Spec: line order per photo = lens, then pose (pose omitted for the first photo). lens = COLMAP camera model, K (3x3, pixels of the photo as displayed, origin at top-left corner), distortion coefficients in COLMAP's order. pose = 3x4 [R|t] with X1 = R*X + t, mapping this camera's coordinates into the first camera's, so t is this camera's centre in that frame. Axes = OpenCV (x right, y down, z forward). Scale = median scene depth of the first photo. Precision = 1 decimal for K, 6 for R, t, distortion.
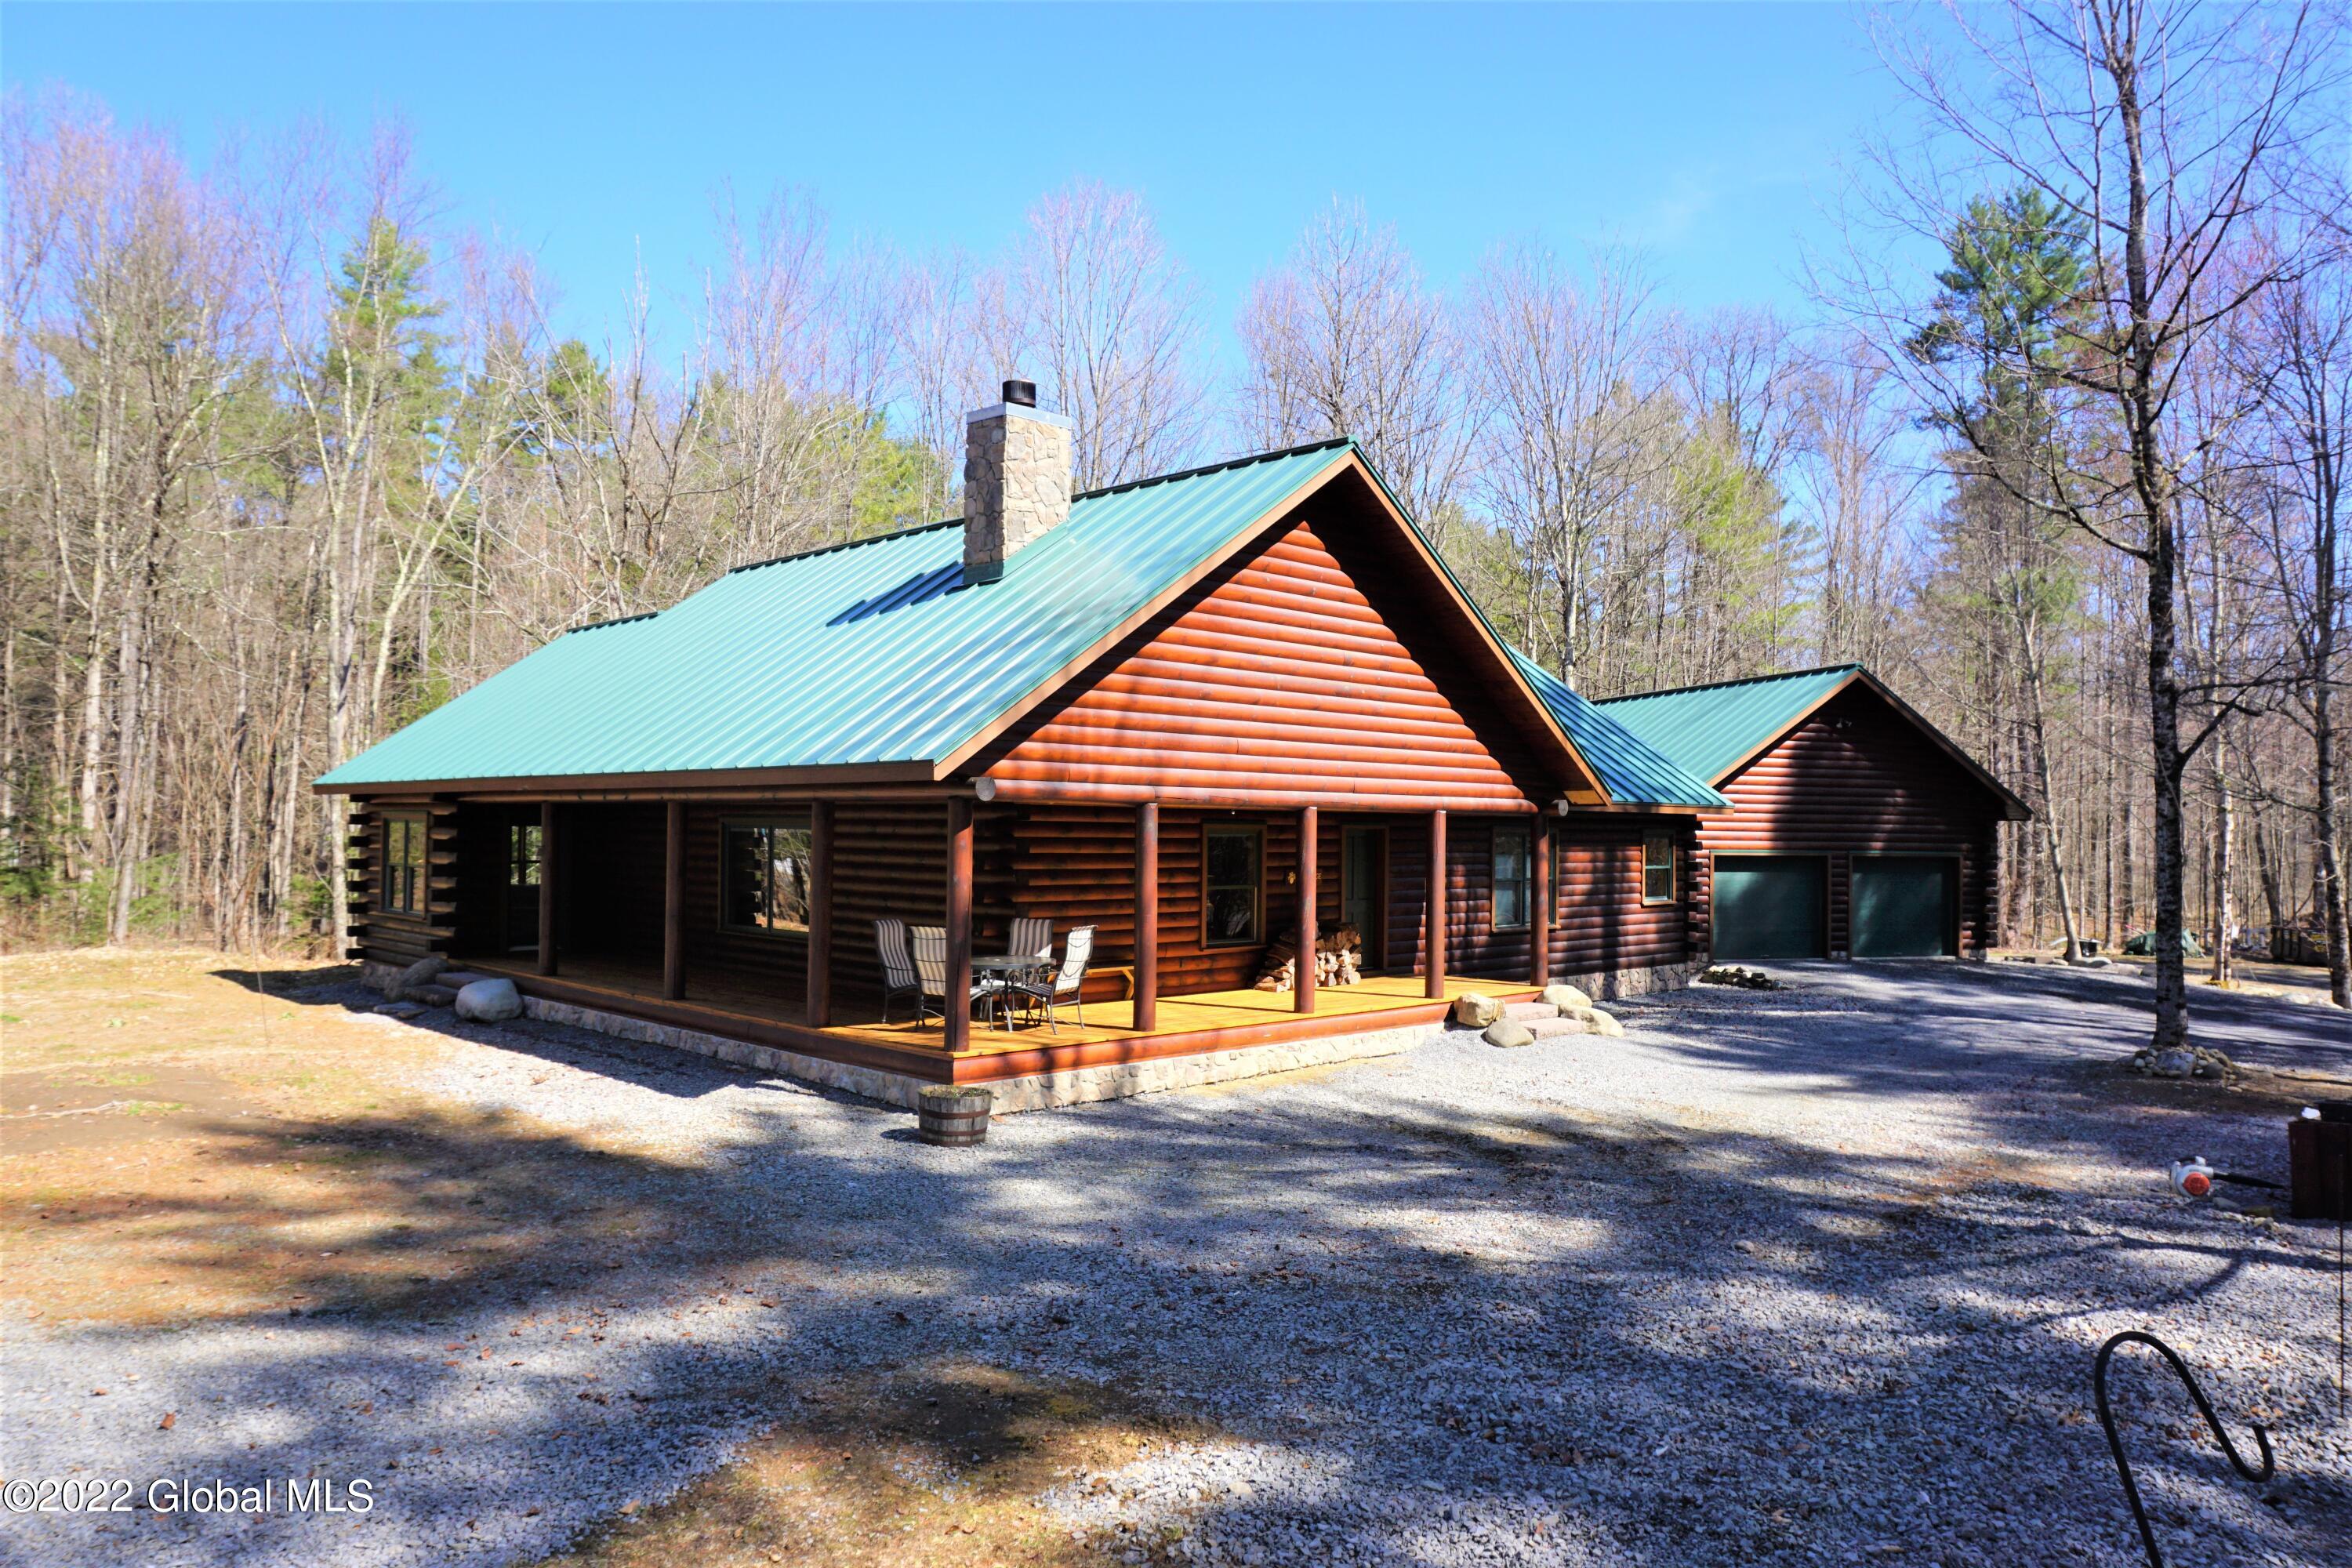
lens RADIAL K [[1577.0, 0, 1185.2], [0, 1577.0, 788.9], [0, 0, 1]] dist [-0.051049, 0.034934]
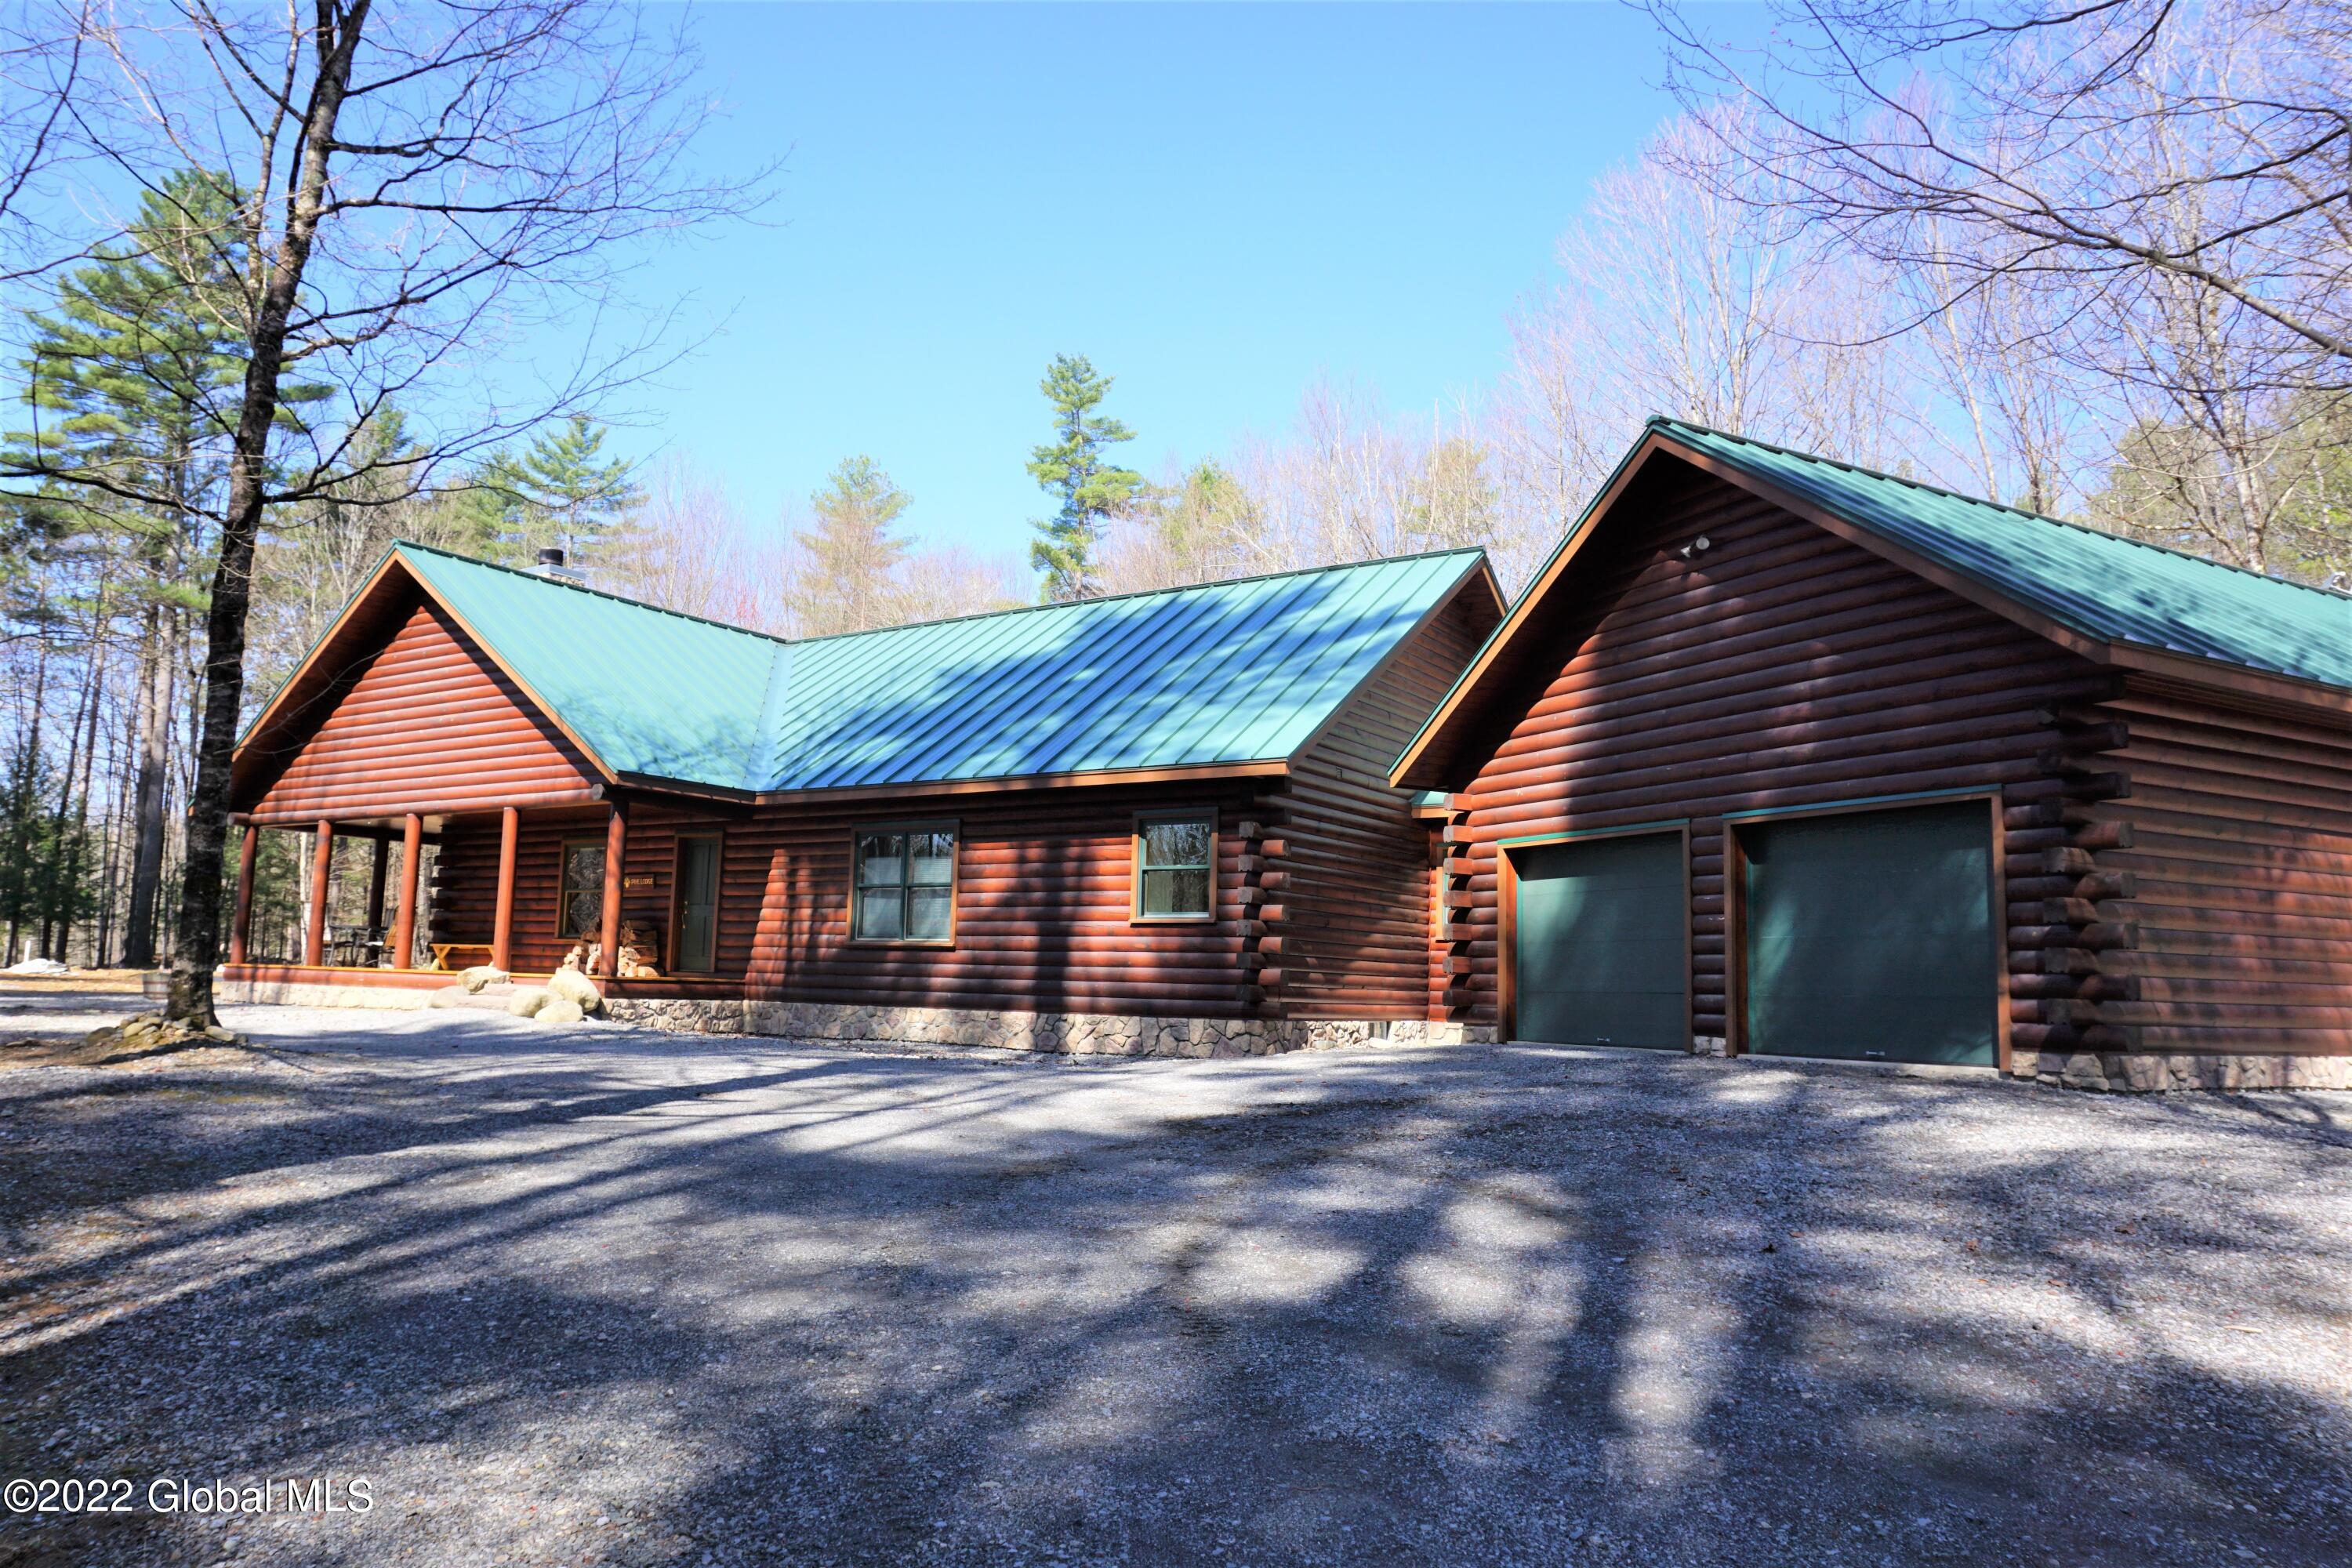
lens RADIAL K [[1577.0, 0, 1167.2], [0, 1577.0, 774.8], [0, 0, 1]] dist [-0.051049, 0.034934]
pose [[0.219322, -0.139179, -0.965674, 1.346637], [0.001773, 0.989828, -0.142258, 0.150219], [0.975651, 0.029488, 0.217338, 1.203295]]
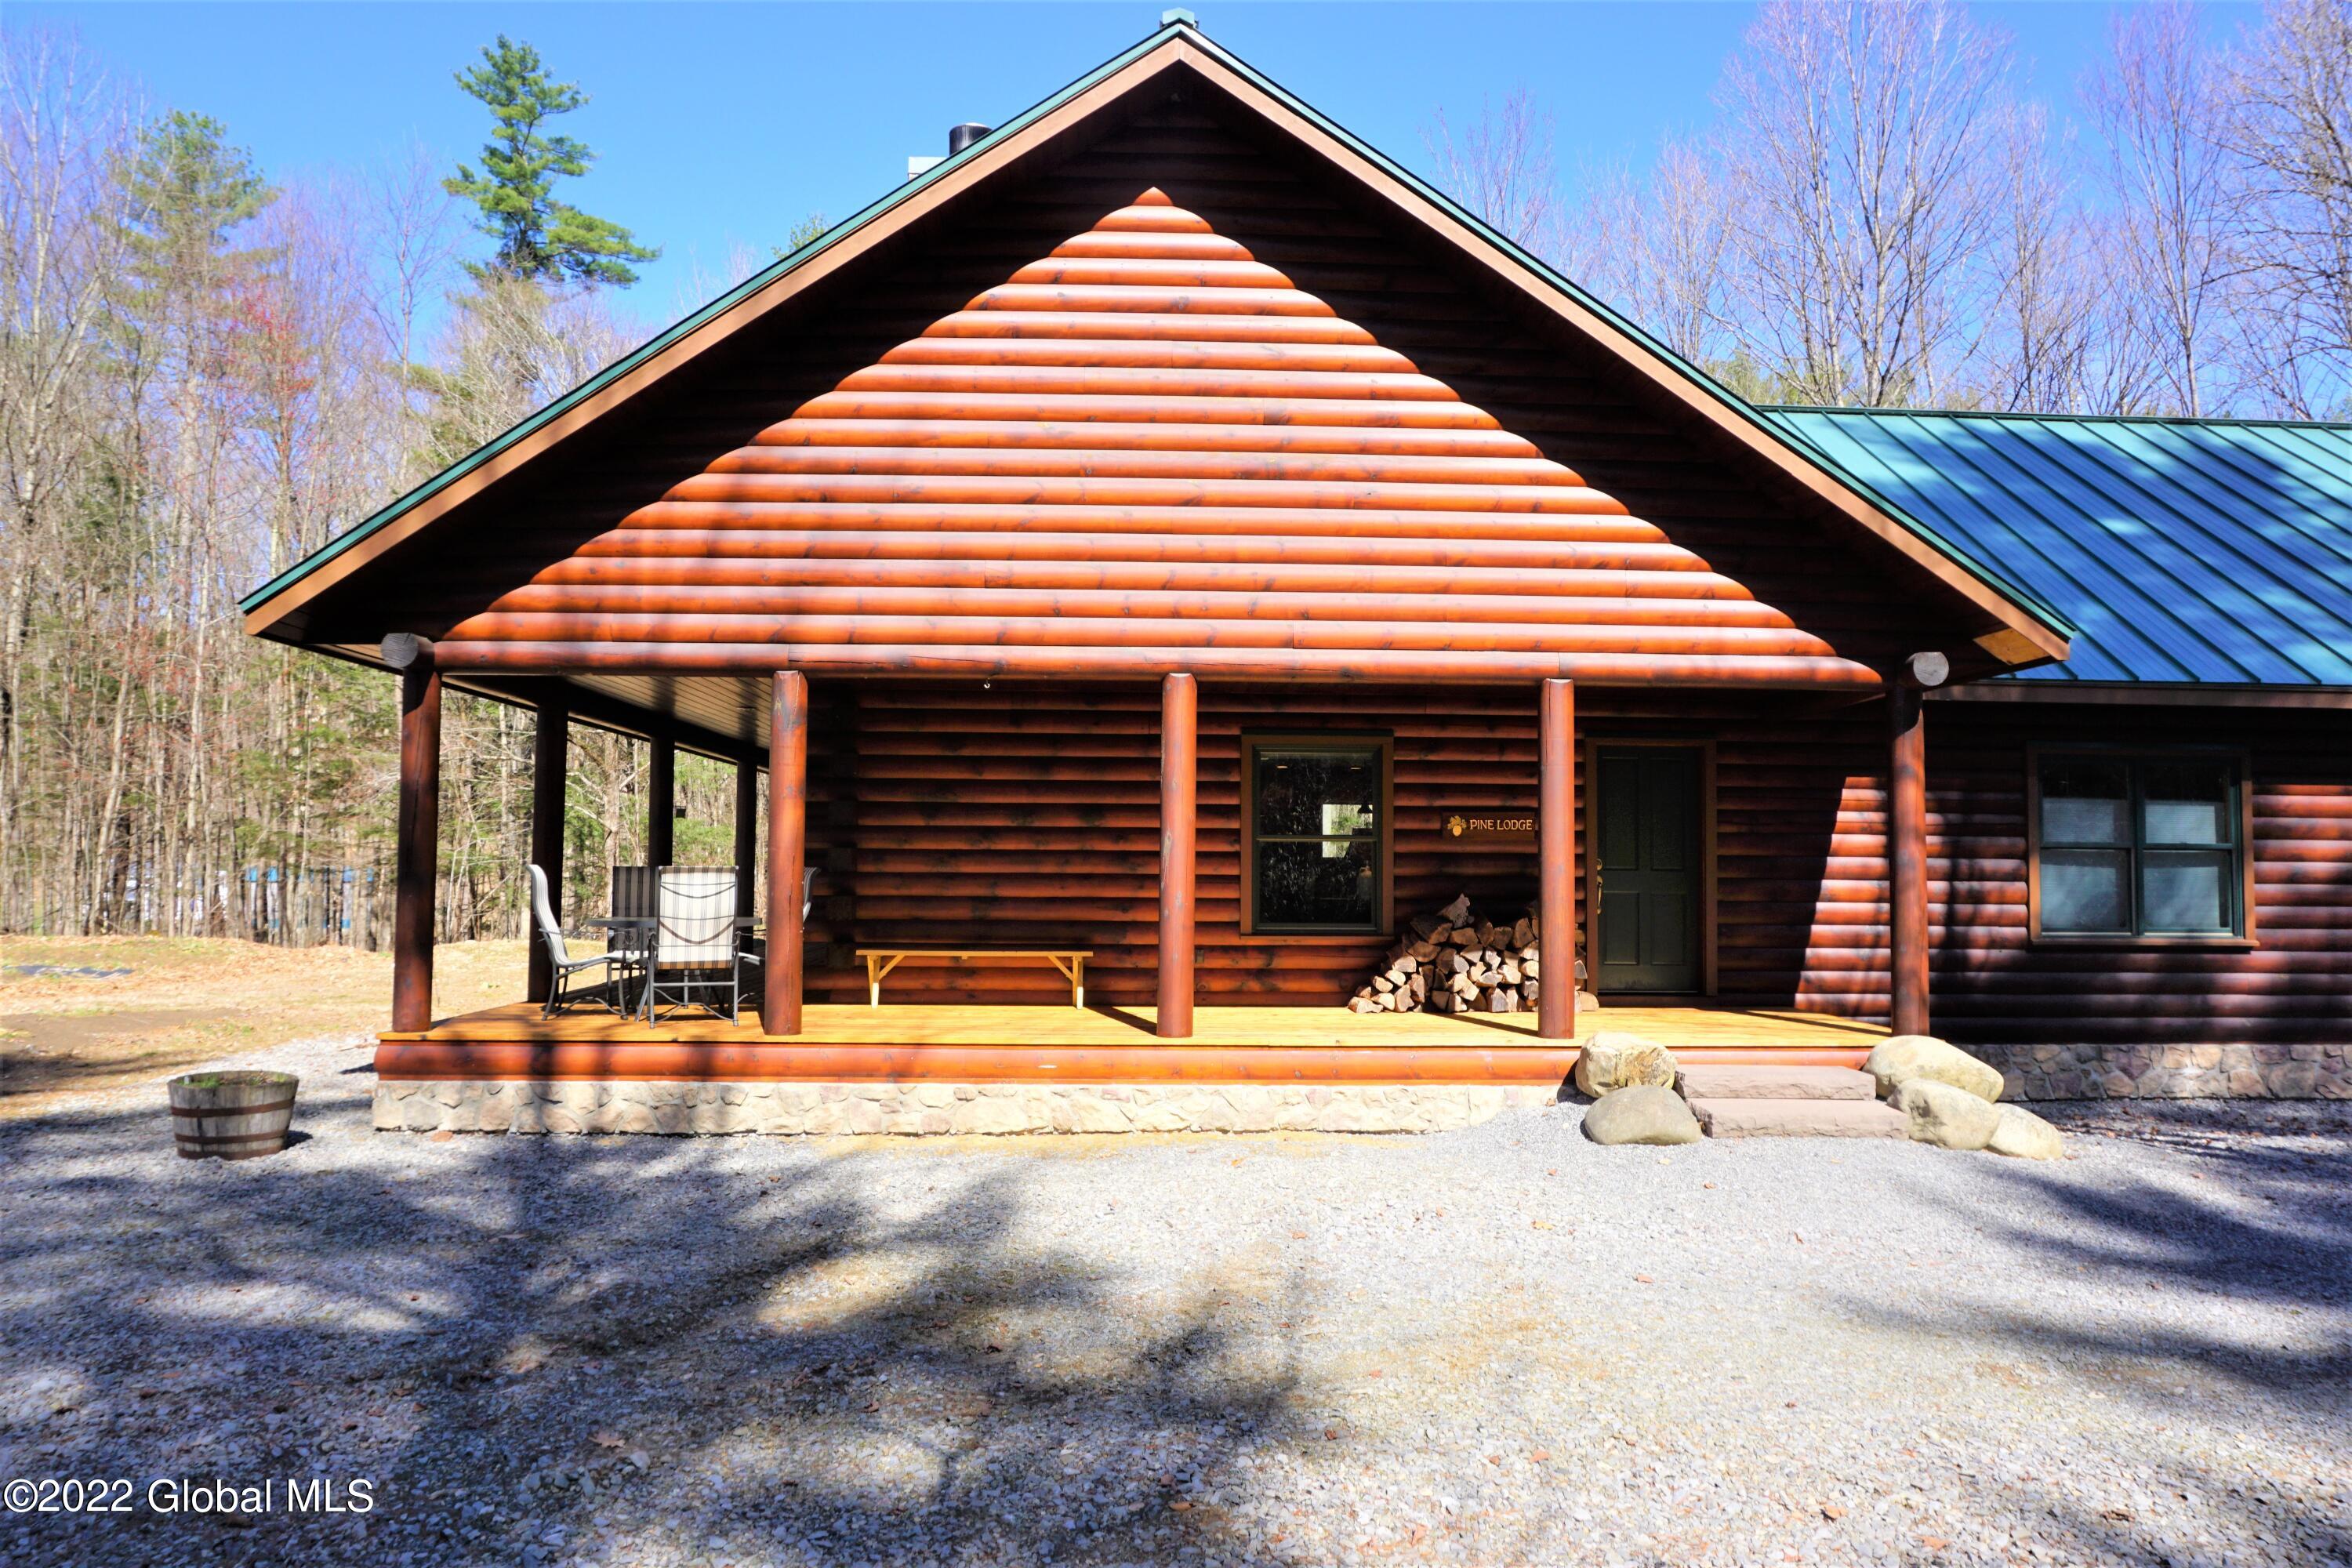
lens RADIAL K [[1577.0, 0, 1221.7], [0, 1577.0, 794.5], [0, 0, 1]] dist [-0.051049, 0.034934]
pose [[0.736476, -0.038660, -0.675358, 0.427912], [0.018720, 0.999148, -0.036781, 0.068220], [0.676204, 0.014445, 0.736573, 0.532332]]
